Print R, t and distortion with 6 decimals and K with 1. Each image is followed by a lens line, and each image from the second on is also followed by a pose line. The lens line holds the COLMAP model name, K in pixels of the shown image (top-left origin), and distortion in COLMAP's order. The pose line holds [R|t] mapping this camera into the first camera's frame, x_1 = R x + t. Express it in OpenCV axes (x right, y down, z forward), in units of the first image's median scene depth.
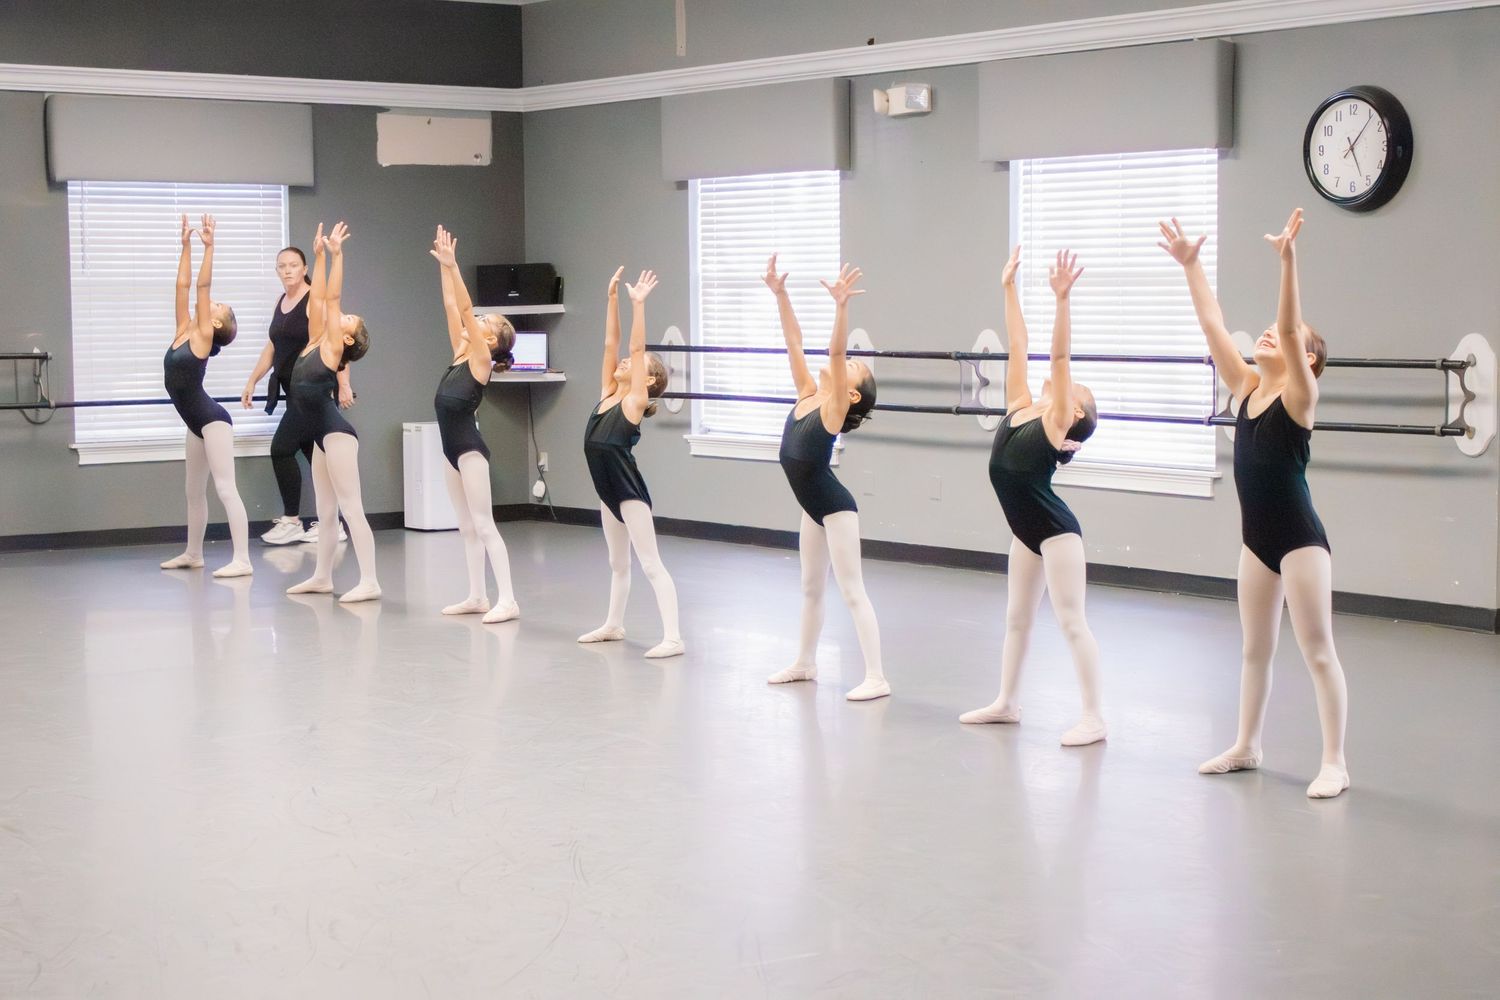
lens RADIAL K [[2619.8, 0, 815.6], [0, 2619.8, 471.1], [0, 0, 1]] dist [0.031130, 0.000000]
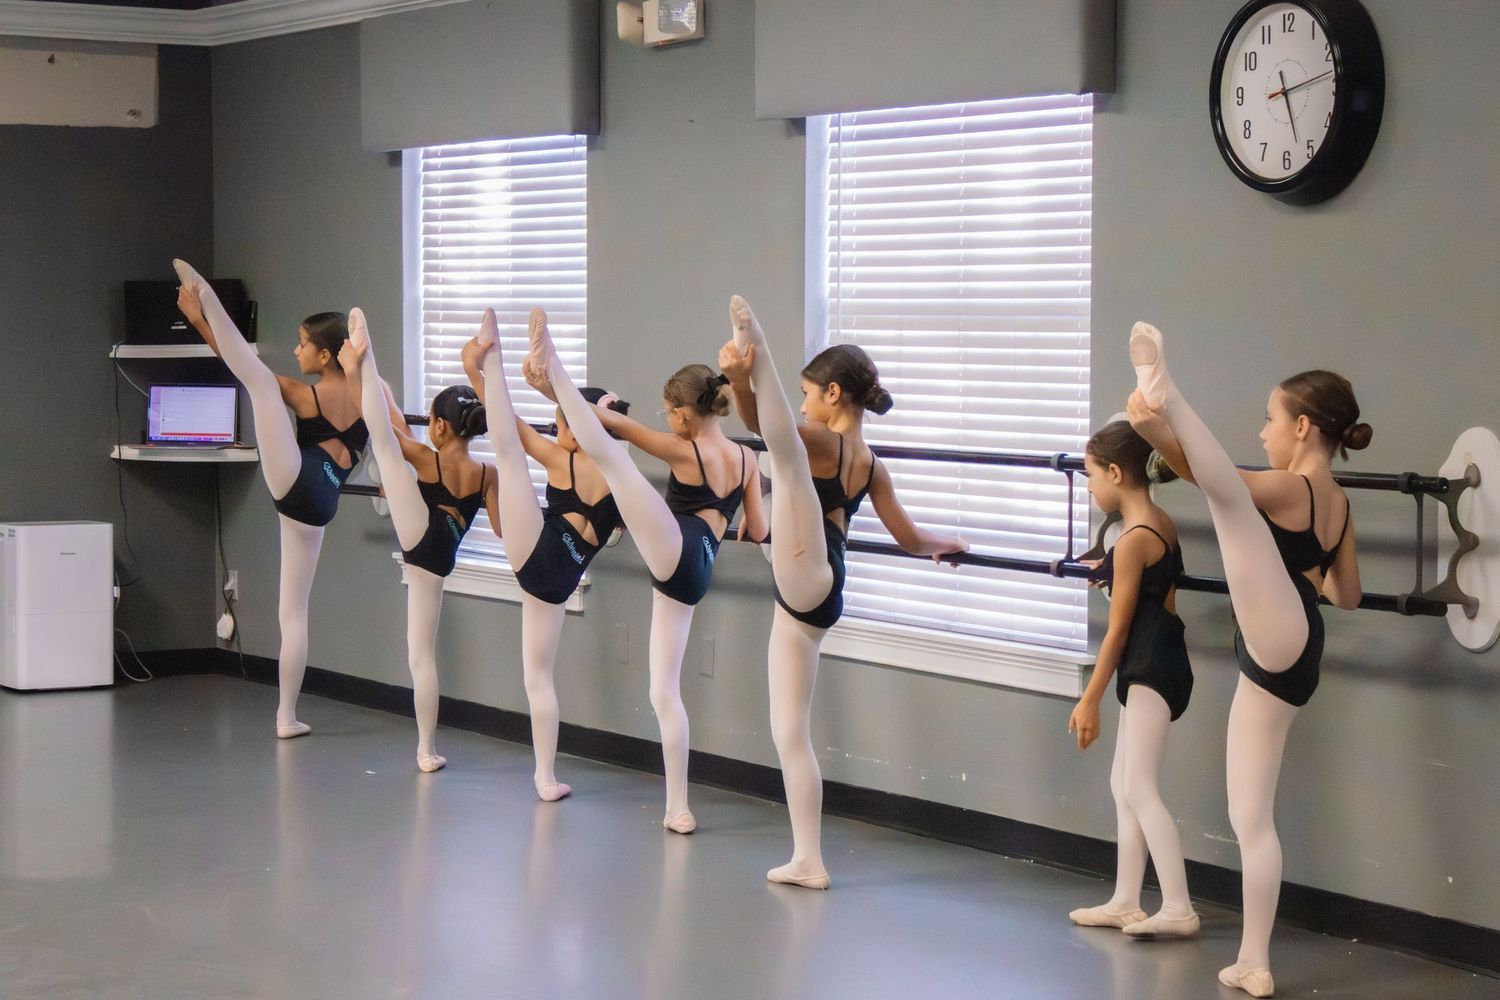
lens RADIAL K [[3366.2, 0, 706.5], [0, 3366.2, 533.1], [0, 0, 1]] dist [0.085052, 0.000000]
pose [[0.990359, 0.017766, -0.137378, 0.158534], [-0.017852, 0.999840, 0.000607, -0.023412], [0.137366, 0.001851, 0.990519, 0.232679]]
